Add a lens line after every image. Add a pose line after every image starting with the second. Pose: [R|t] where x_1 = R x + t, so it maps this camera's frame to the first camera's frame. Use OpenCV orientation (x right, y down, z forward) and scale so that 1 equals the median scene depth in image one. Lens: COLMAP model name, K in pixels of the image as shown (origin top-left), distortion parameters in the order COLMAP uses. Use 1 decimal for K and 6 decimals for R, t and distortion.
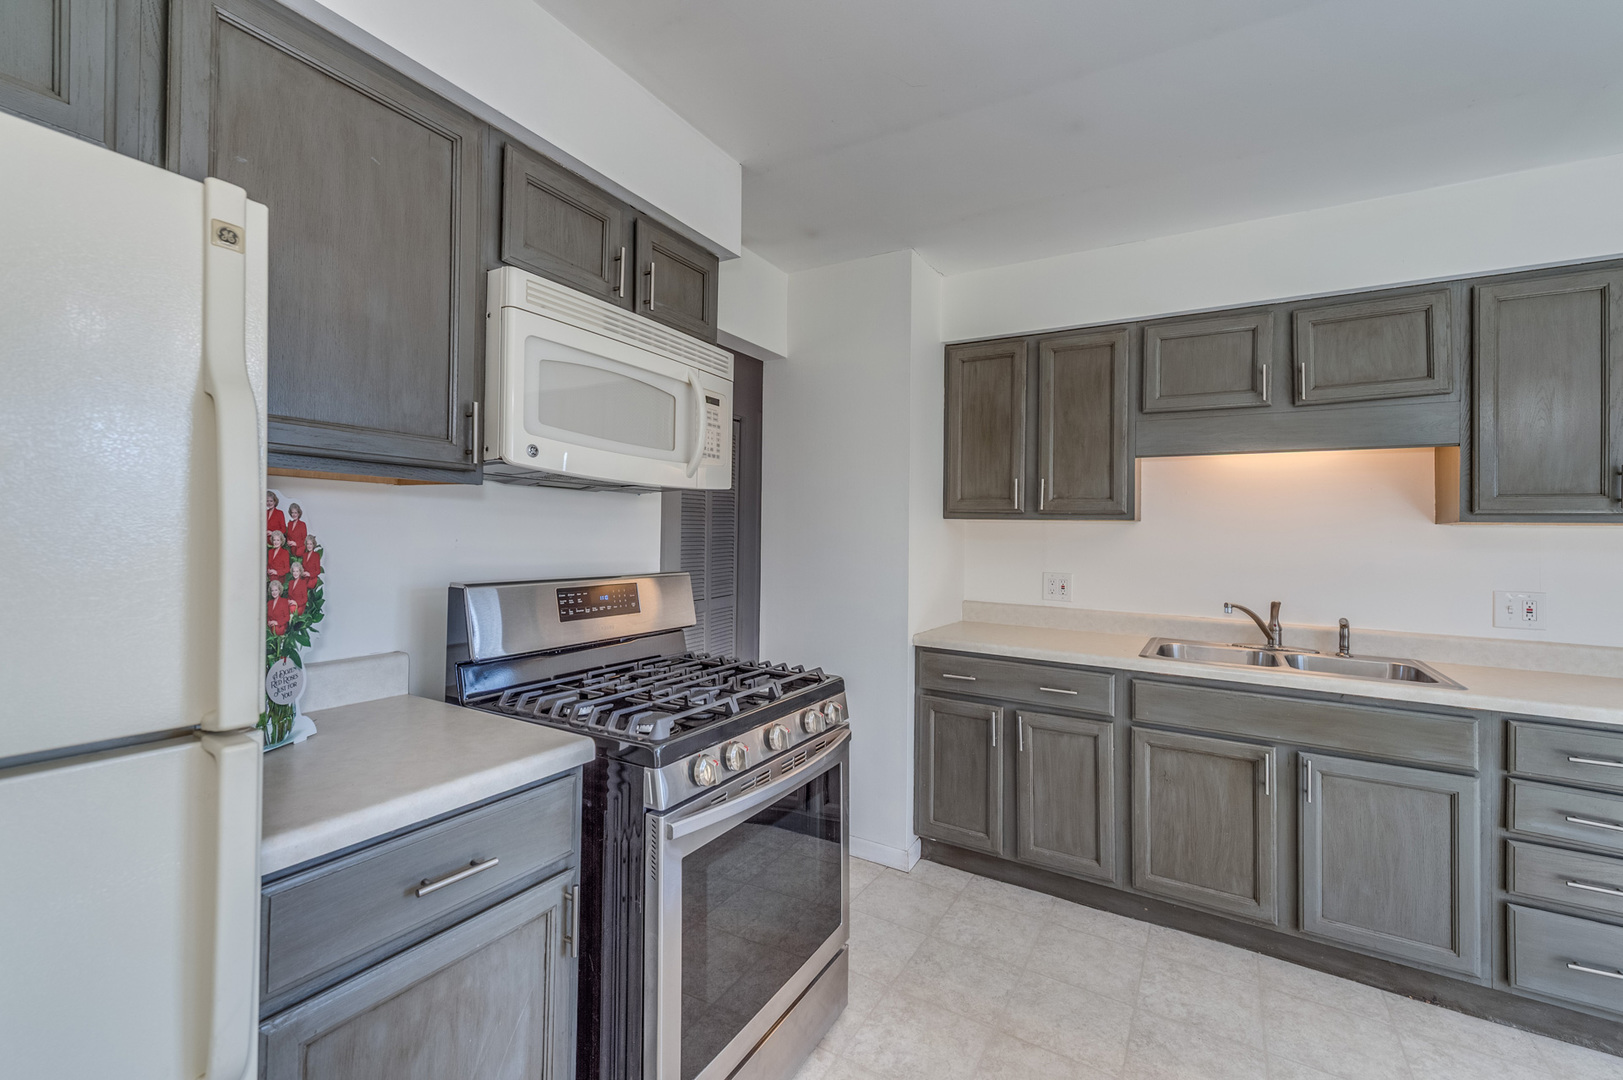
lens RADIAL K [[642.8, 0, 850.9], [0, 642.8, 516.0], [0, 0, 1]] dist [0.010317, -0.003395]
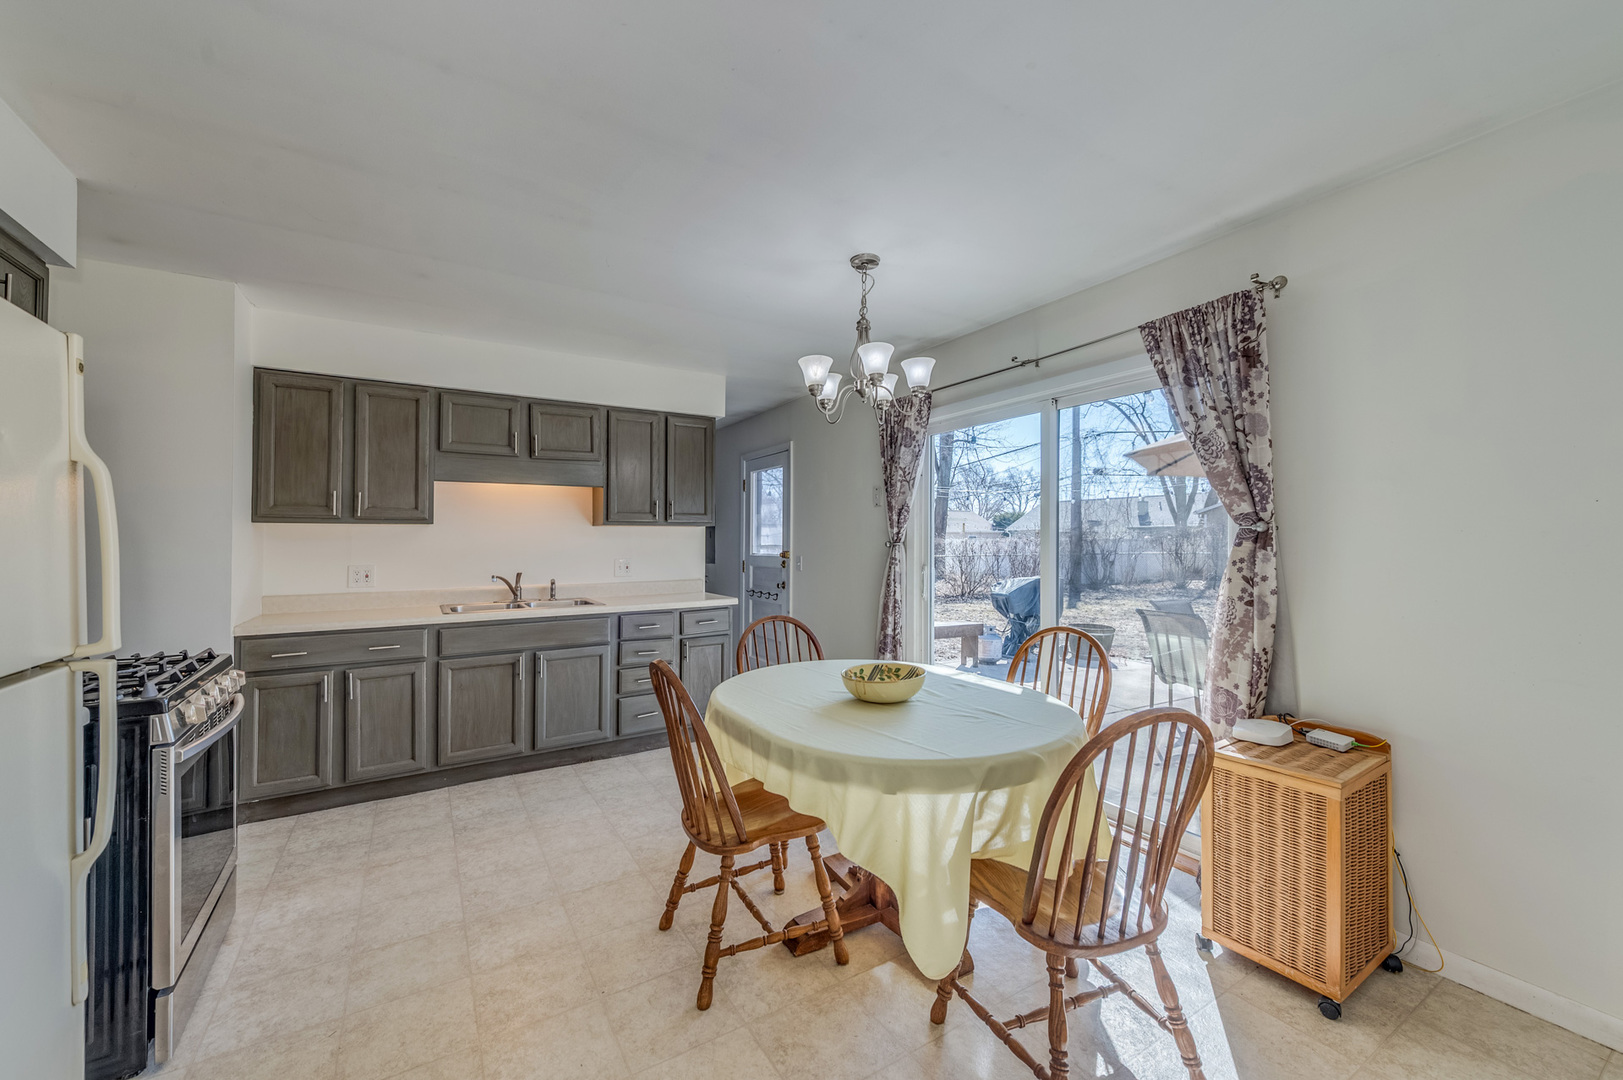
lens RADIAL K [[642.8, 0, 815.9], [0, 642.8, 528.9], [0, 0, 1]] dist [0.010317, -0.003395]
pose [[0.456047, -0.009339, 0.889907, -0.504160], [-0.012158, 0.999786, 0.016723, -0.018989], [-0.889873, -0.018446, 0.455836, -0.471337]]
